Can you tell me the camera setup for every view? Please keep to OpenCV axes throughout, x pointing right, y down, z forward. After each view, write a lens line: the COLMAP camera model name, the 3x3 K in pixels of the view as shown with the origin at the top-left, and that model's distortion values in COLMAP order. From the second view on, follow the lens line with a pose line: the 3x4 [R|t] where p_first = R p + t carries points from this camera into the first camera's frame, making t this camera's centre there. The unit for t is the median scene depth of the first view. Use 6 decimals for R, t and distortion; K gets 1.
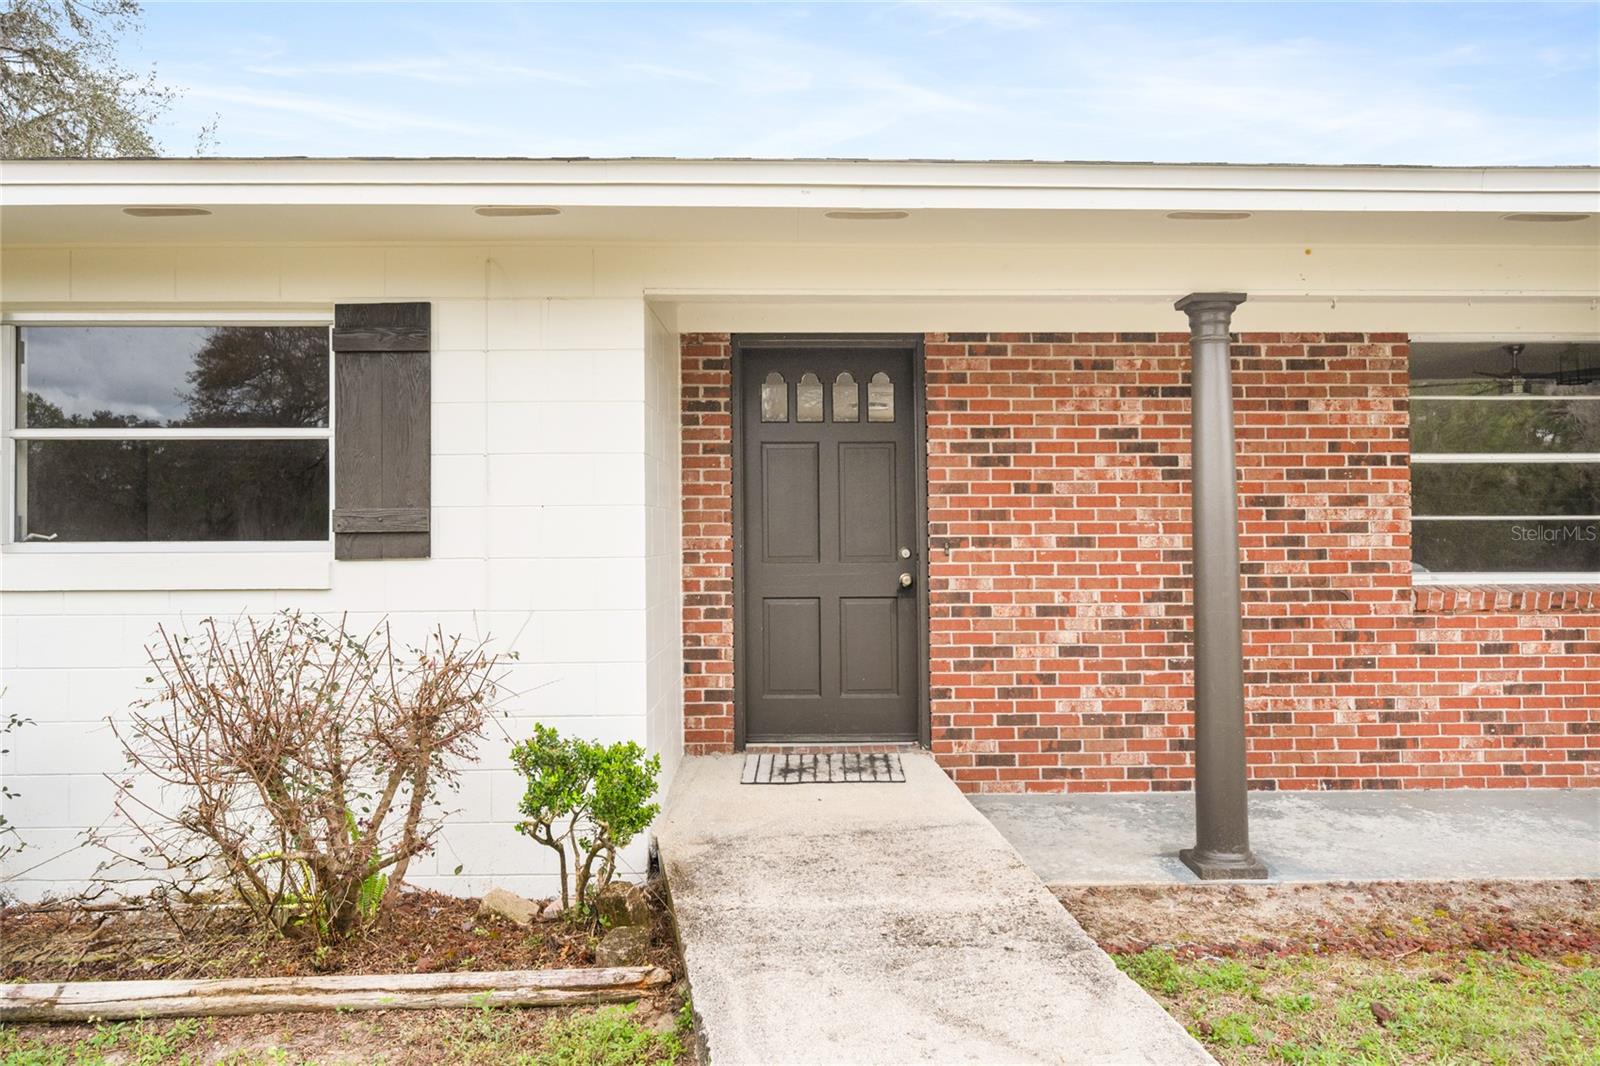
lens RADIAL K [[1090.0, 0, 799.3], [0, 1090.0, 527.6], [0, 0, 1]] dist [-0.003876, -0.000687]
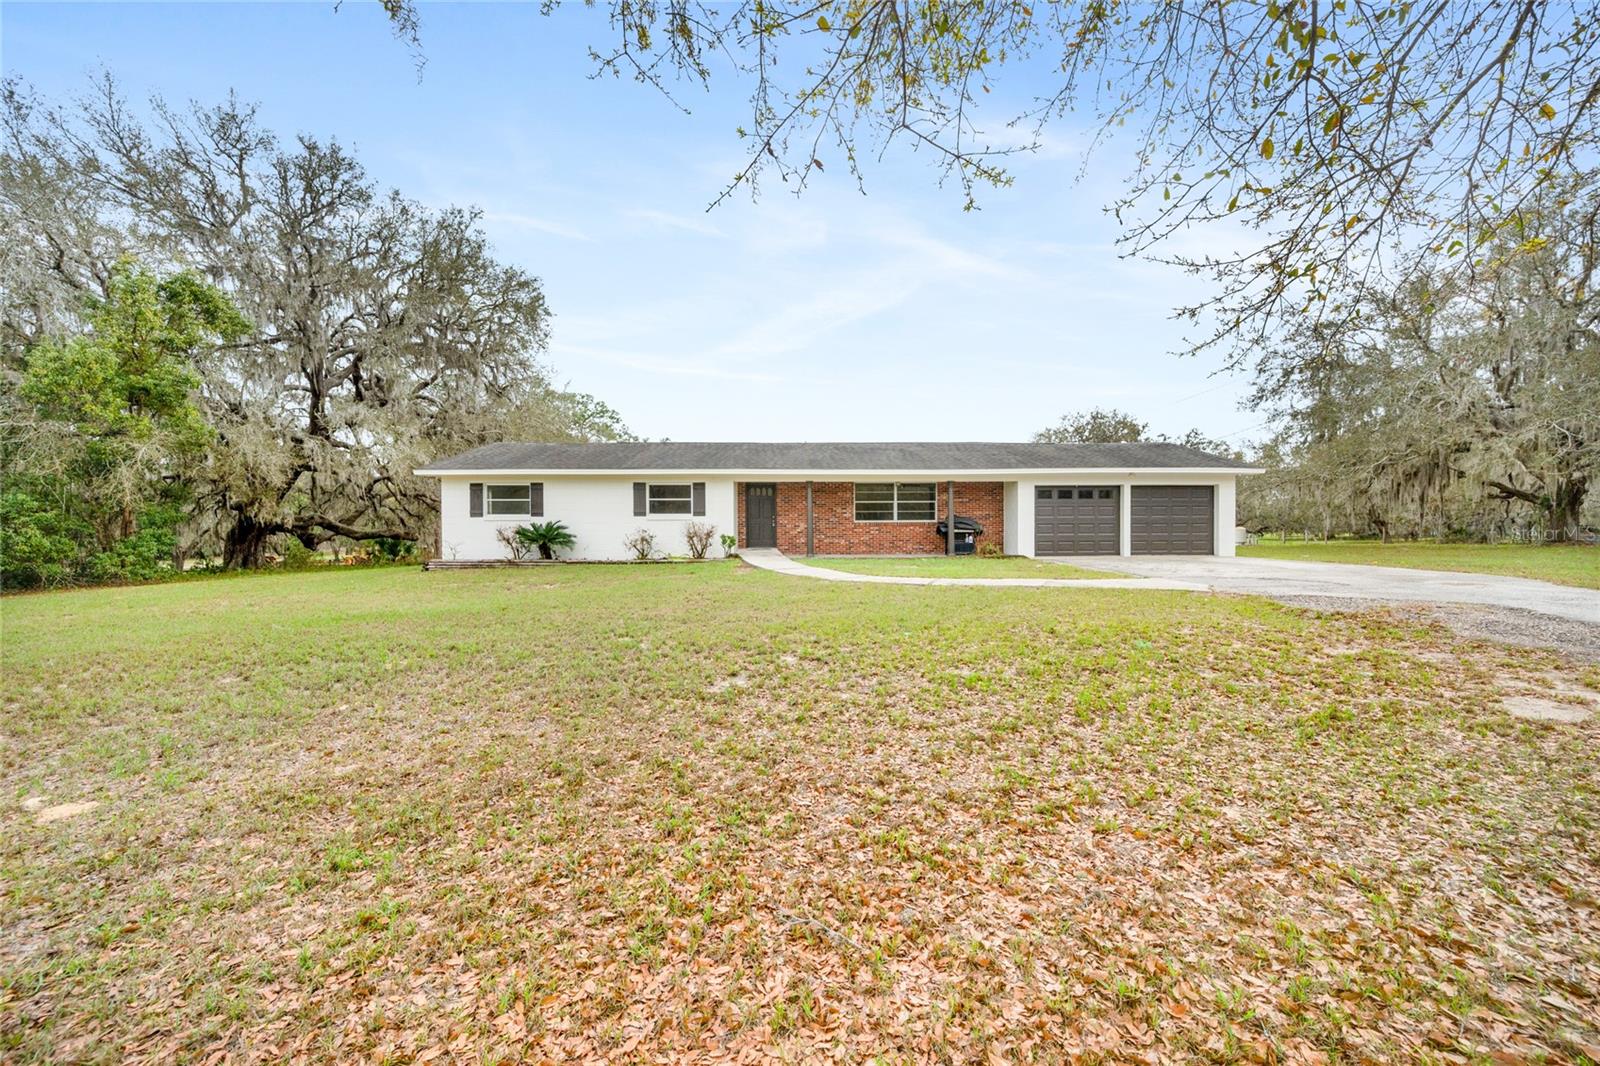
lens RADIAL K [[648.2, 0, 802.9], [0, 648.2, 541.6], [0, 0, 1]] dist [-0.000334, -0.000569]
pose [[0.999938, 0.002173, 0.010899, 0.229750], [-0.002423, 0.999735, 0.022909, 0.079360], [-0.010846, -0.022934, 0.999678, -2.750139]]
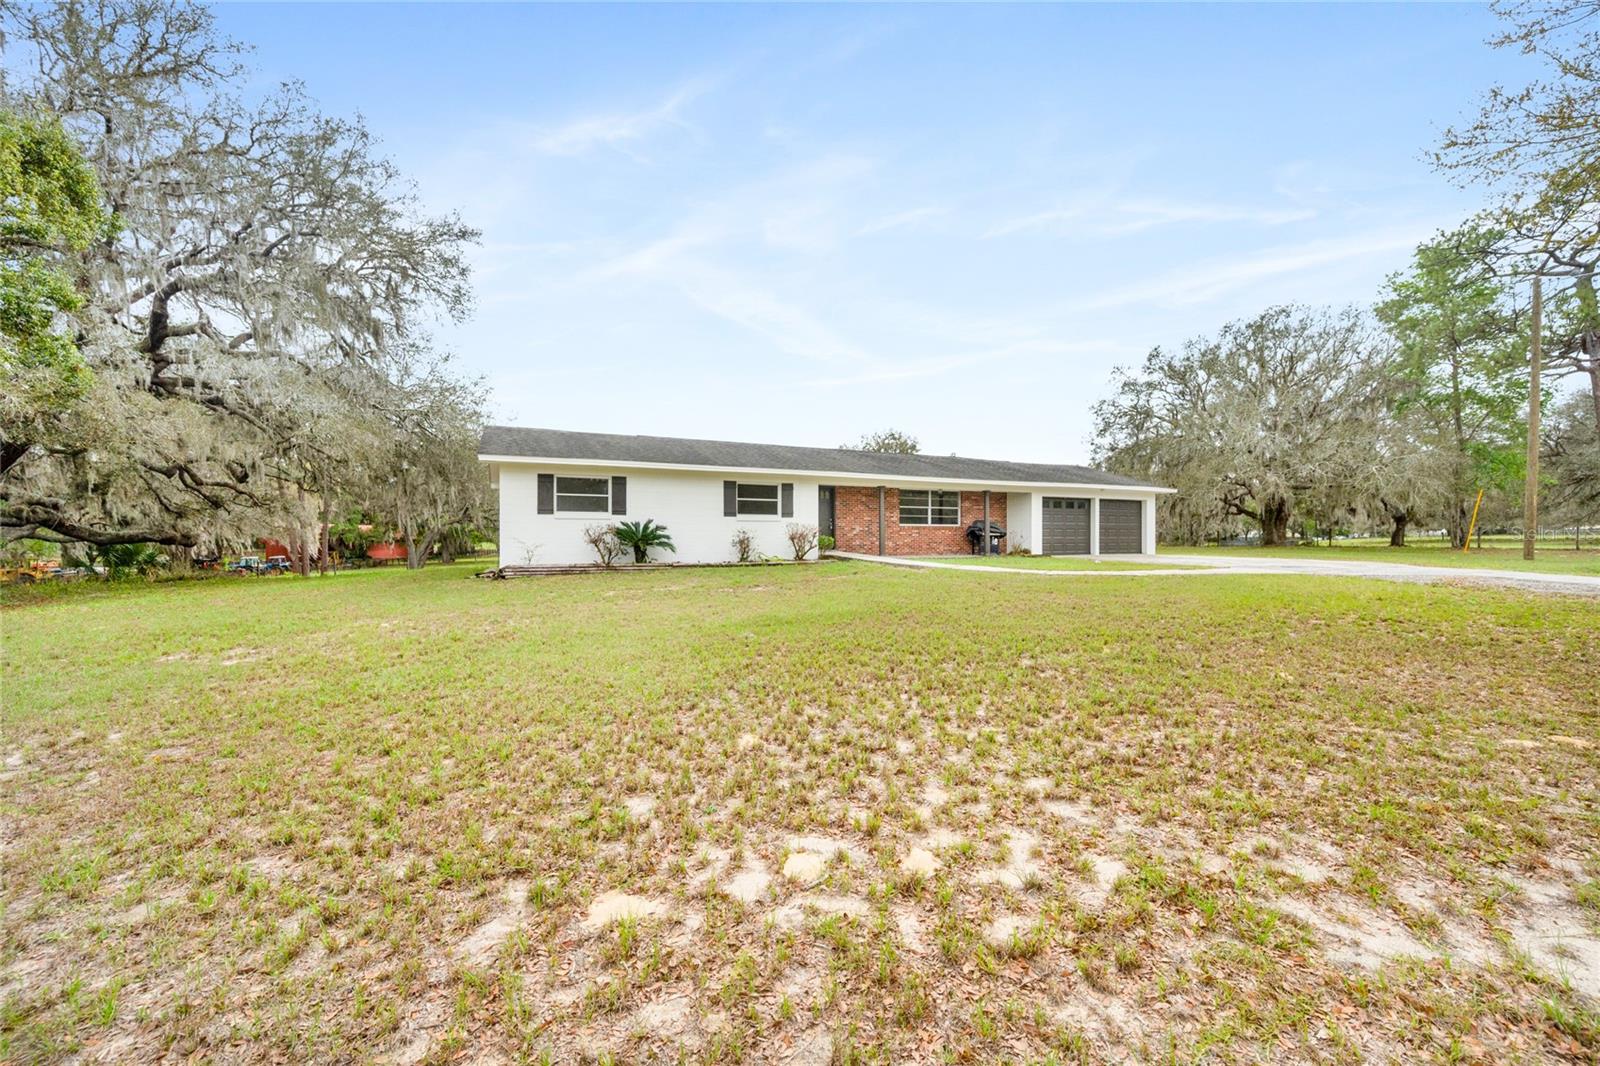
lens RADIAL K [[648.2, 0, 817.6], [0, 648.2, 535.3], [0, 0, 1]] dist [-0.000334, -0.000569]
pose [[0.902143, 0.007881, 0.431366, -1.643327], [-0.012509, 0.999891, 0.007894, 0.089240], [-0.431256, -0.012518, 0.902143, -2.428433]]
